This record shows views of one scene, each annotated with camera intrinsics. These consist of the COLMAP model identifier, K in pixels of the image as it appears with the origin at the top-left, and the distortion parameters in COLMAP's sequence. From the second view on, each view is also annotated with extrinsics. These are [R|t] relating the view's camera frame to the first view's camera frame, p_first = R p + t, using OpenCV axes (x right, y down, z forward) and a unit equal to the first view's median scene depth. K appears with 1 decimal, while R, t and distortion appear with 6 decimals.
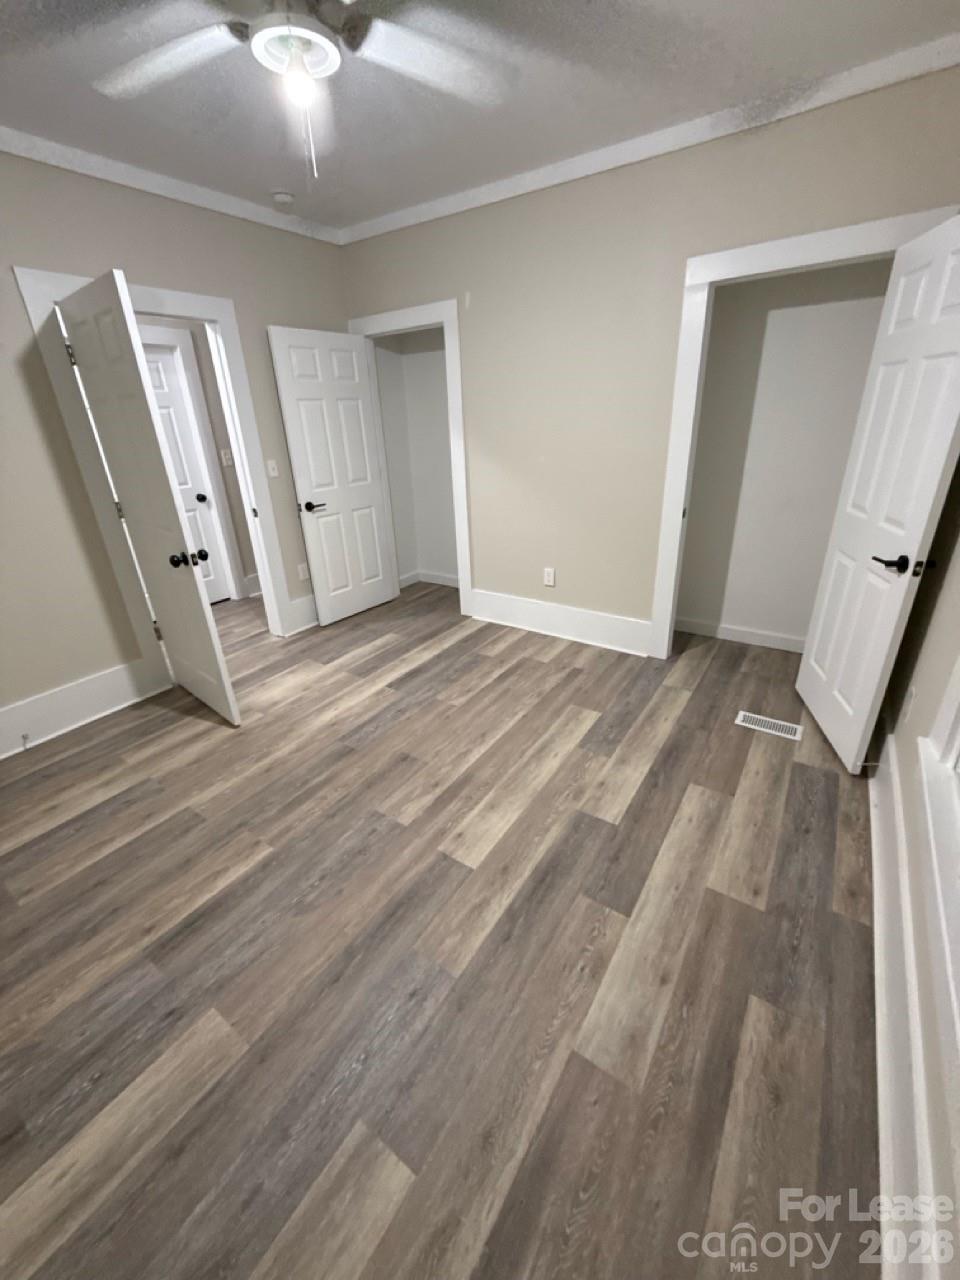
lens RADIAL K [[510.1, 0, 480.4], [0, 510.1, 639.1], [0, 0, 1]] dist [-0.001349, -0.000221]
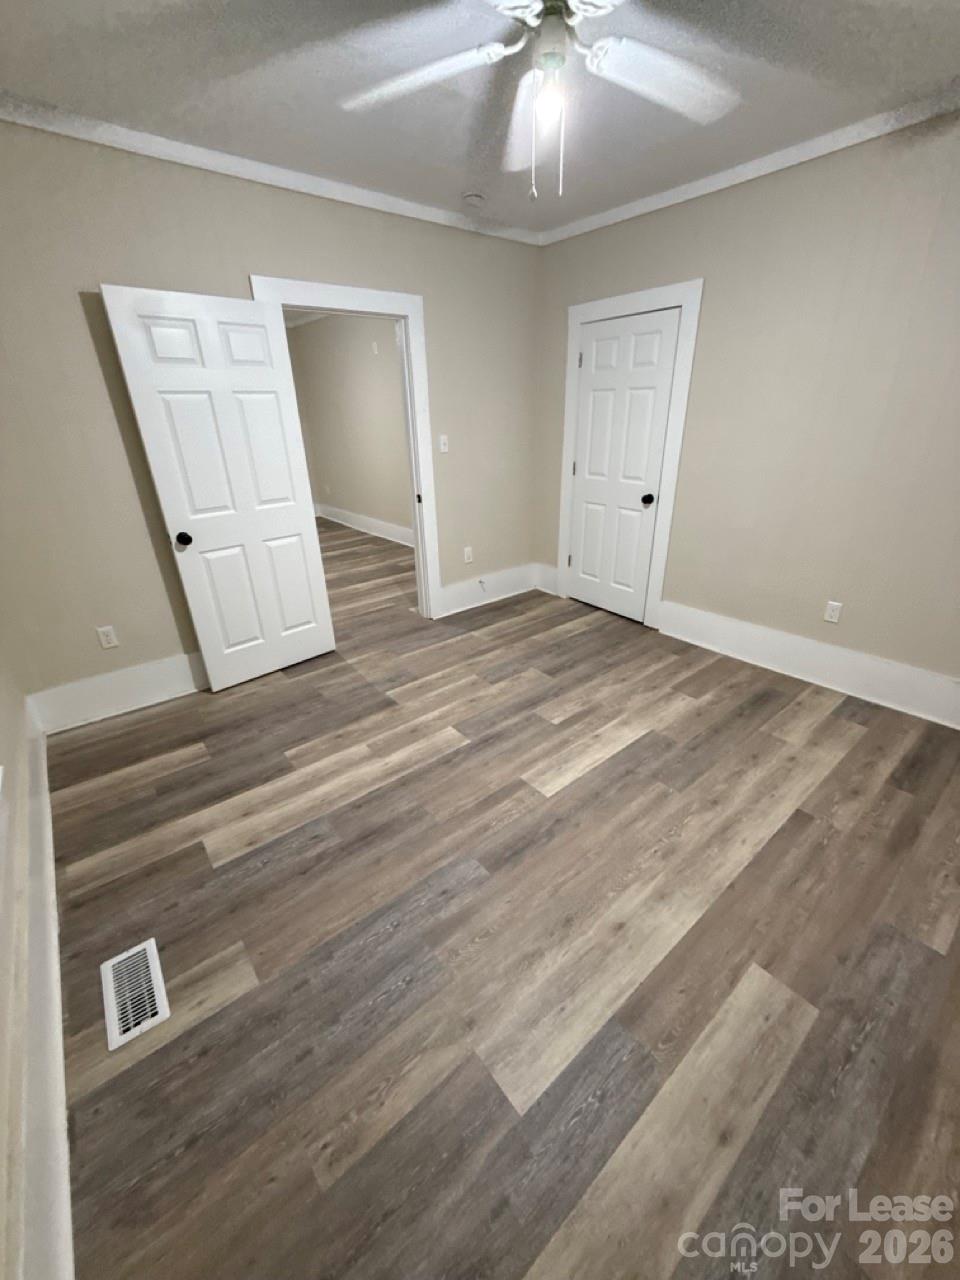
lens RADIAL K [[510.1, 0, 485.5], [0, 510.1, 638.8], [0, 0, 1]] dist [-0.001349, -0.000221]
pose [[0.958676, 0.126976, -0.254591, 0.097759], [-0.123676, 0.991899, 0.028997, -0.061065], [0.256210, 0.003688, 0.966614, 0.130596]]
